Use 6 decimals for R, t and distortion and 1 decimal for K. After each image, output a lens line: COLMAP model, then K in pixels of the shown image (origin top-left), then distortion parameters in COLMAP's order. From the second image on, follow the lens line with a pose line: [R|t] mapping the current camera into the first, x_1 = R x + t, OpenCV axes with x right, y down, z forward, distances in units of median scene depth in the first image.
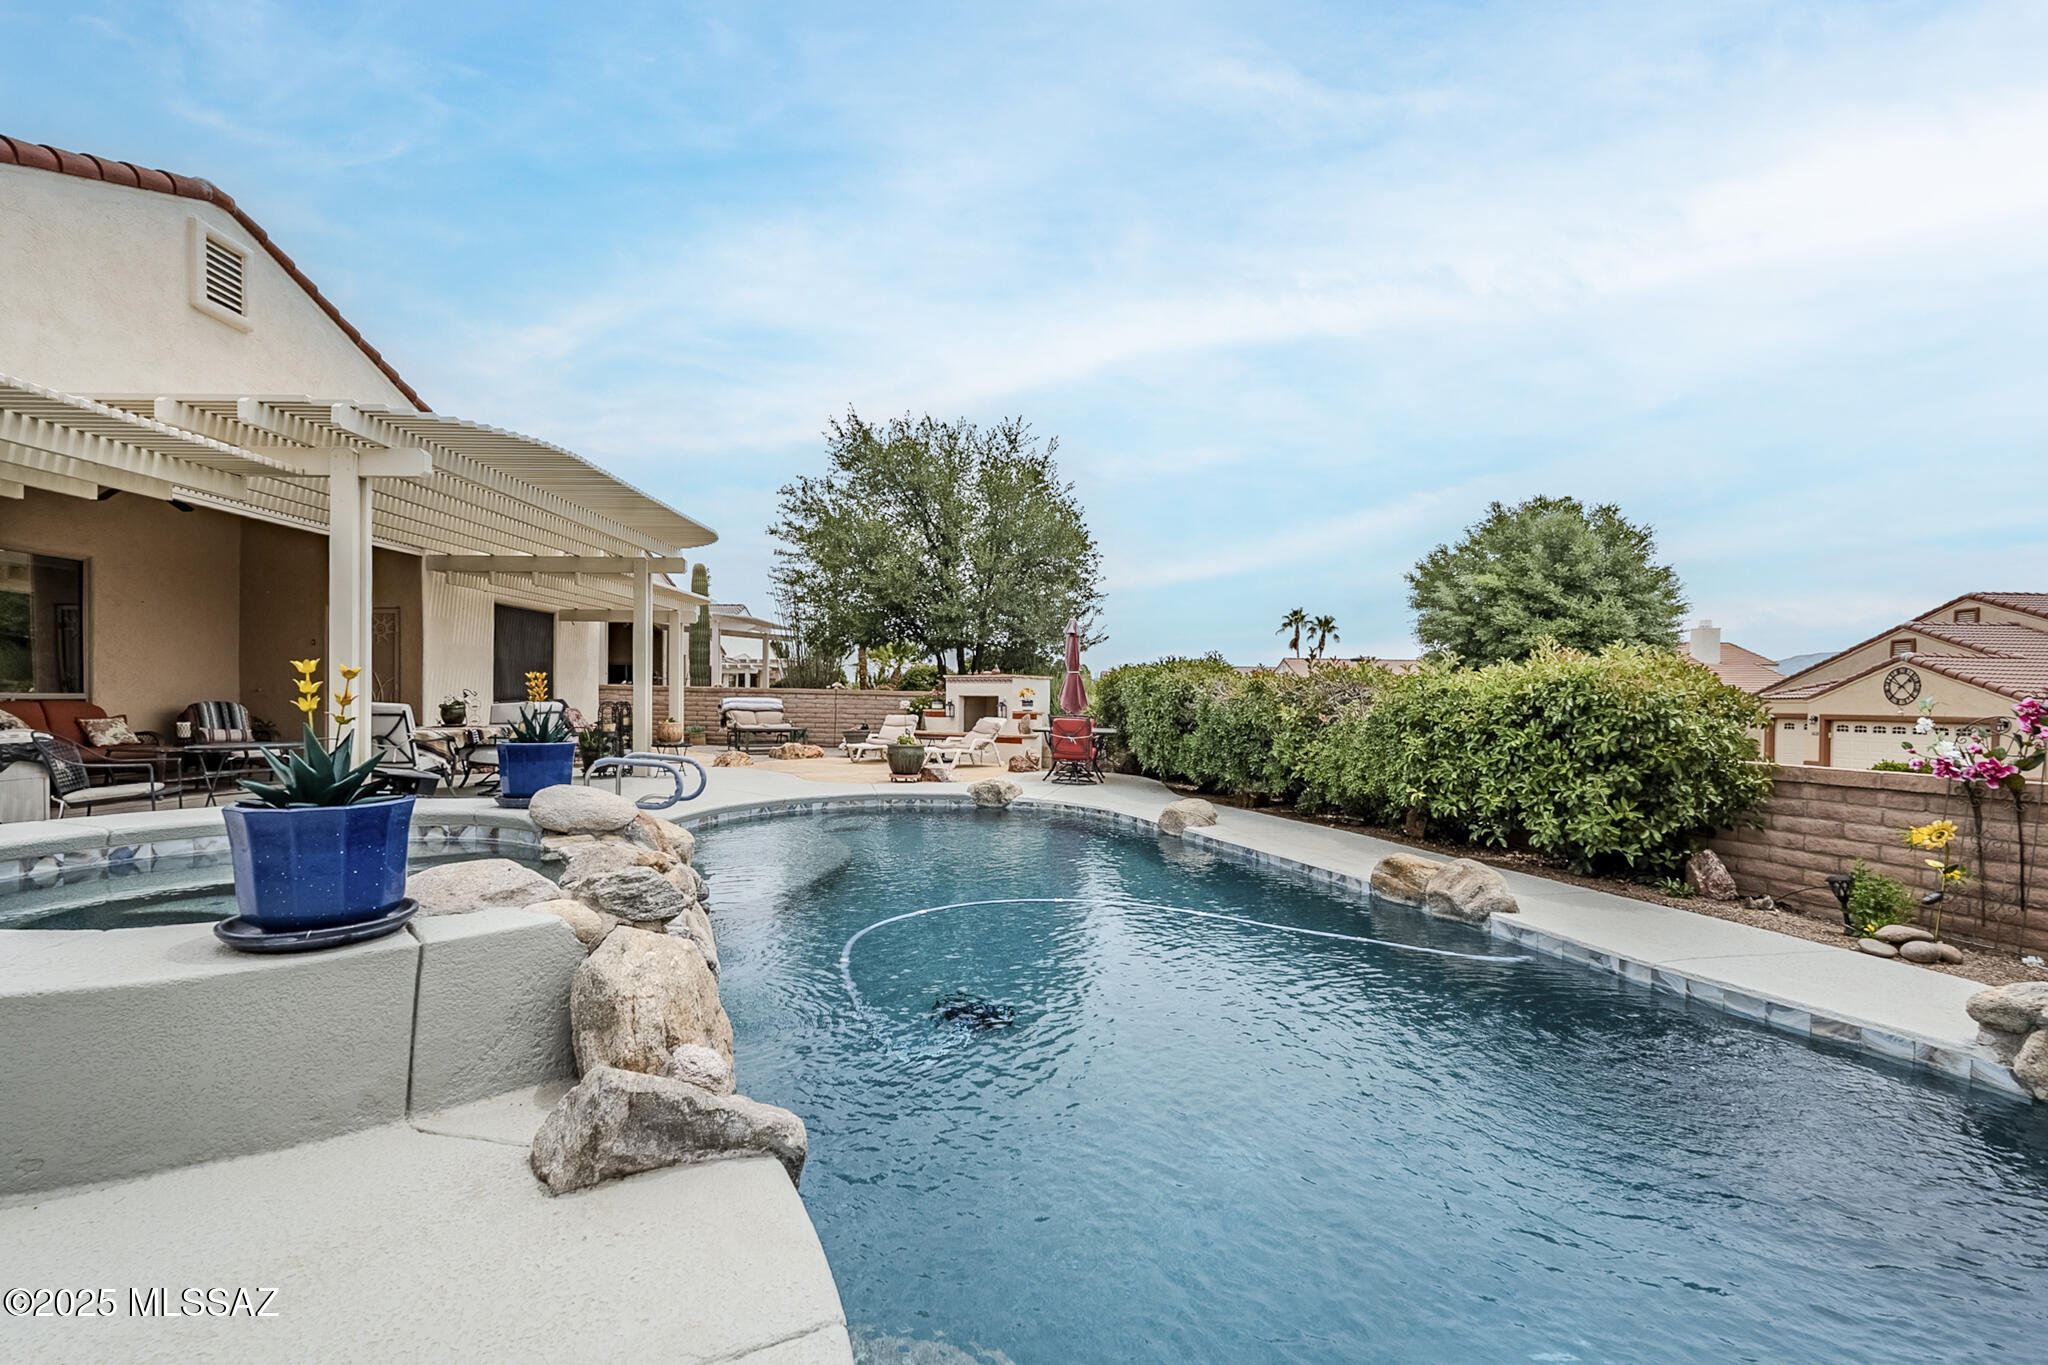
lens RADIAL K [[909.5, 0, 1023.0], [0, 909.5, 706.9], [0, 0, 1]] dist [-0.003434, 0.000511]
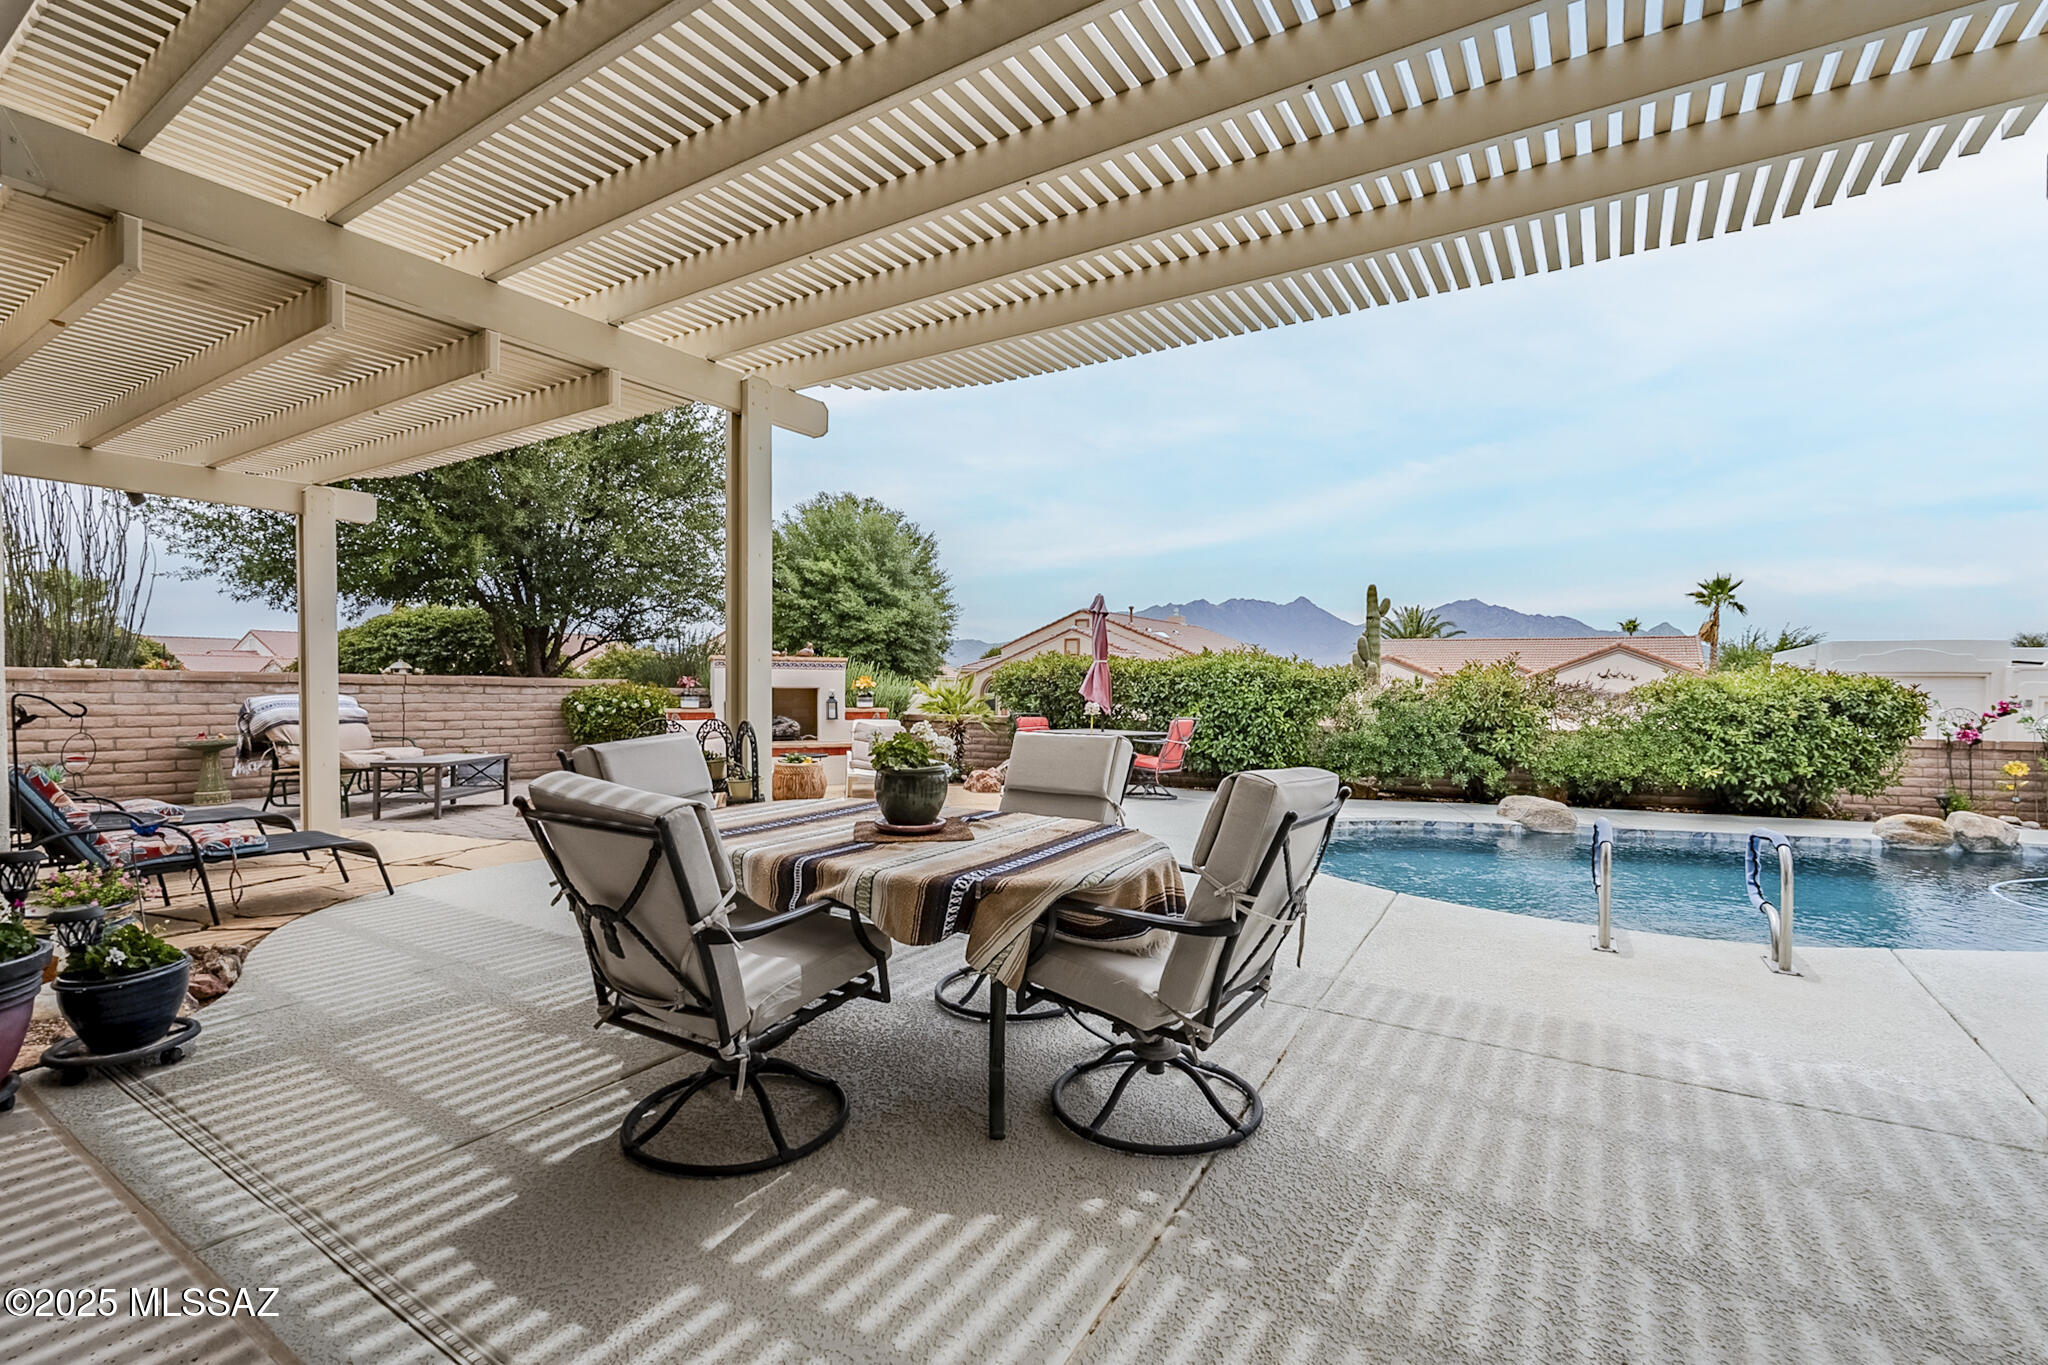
lens RADIAL K [[909.5, 0, 1023.0], [0, 909.5, 706.9], [0, 0, 1]] dist [-0.003434, 0.000511]
pose [[0.549835, -0.027876, 0.834808, -0.675973], [0.003623, 0.999513, 0.030989, -0.024032], [-0.835265, -0.014015, 0.549668, 0.620429]]
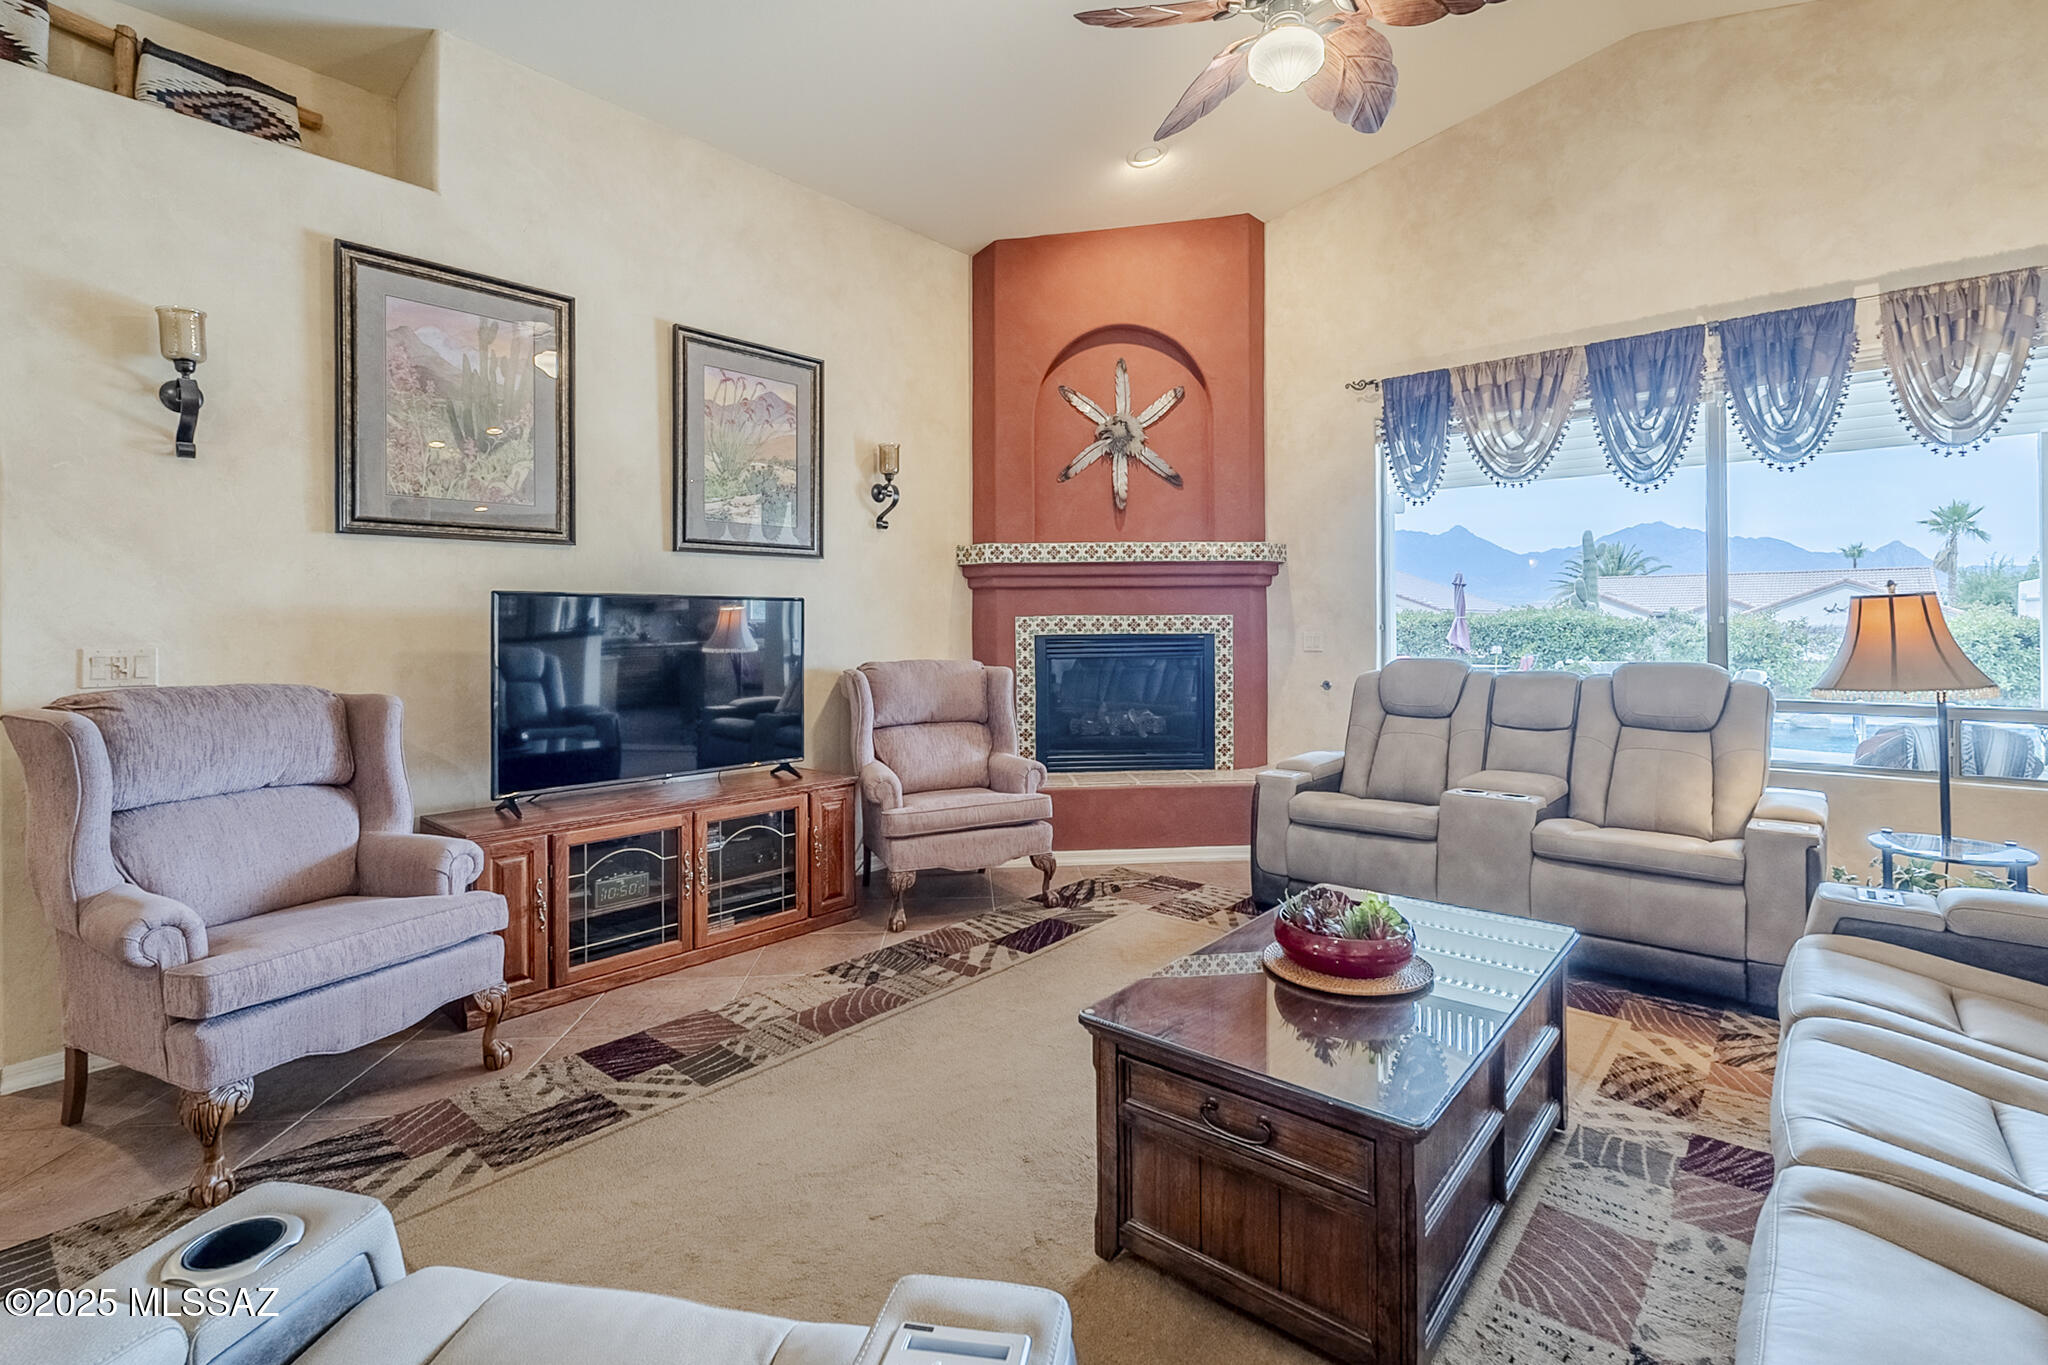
lens RADIAL K [[939.5, 0, 1033.0], [0, 939.5, 618.5], [0, 0, 1]] dist [-0.001000, 0.000366]
pose [[0.653368, -0.011795, 0.756948, -1.252764], [0.022315, 0.999744, -0.003684, -0.045973], [-0.756711, 0.019298, 0.653464, 0.633604]]
